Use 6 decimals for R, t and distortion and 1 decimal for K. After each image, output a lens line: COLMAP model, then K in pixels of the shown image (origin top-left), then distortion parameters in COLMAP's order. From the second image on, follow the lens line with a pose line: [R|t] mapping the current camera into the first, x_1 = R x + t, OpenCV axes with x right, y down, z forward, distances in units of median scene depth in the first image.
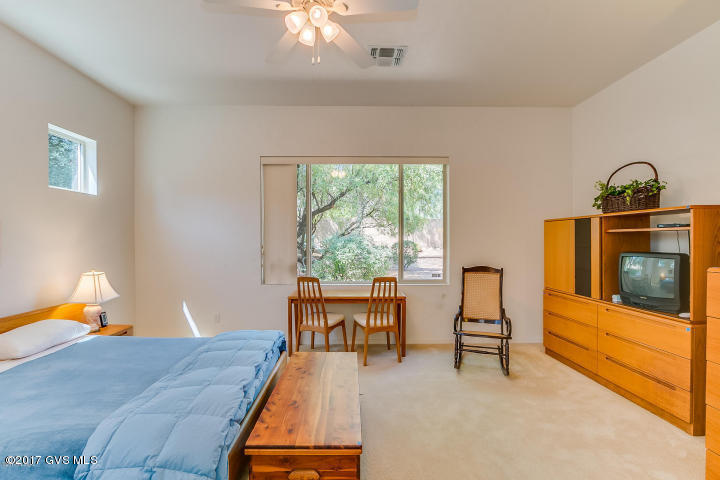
lens RADIAL K [[334.4, 0, 354.1], [0, 334.4, 240.6], [0, 0, 1]] dist [-0.014941, -0.000218]
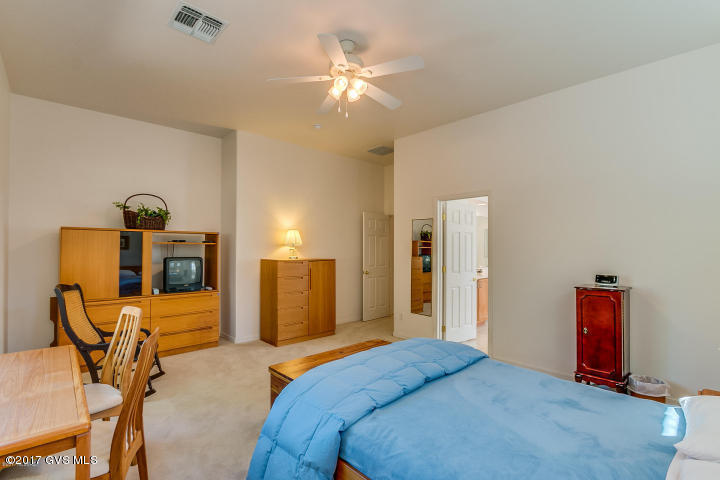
lens RADIAL K [[334.4, 0, 360.3], [0, 334.4, 243.5], [0, 0, 1]] dist [-0.014941, -0.000218]
pose [[-0.666507, 0.017661, 0.745289, -0.815022], [0.001472, 0.999749, -0.022375, 0.006434], [-0.745497, -0.013816, -0.666365, 1.291936]]
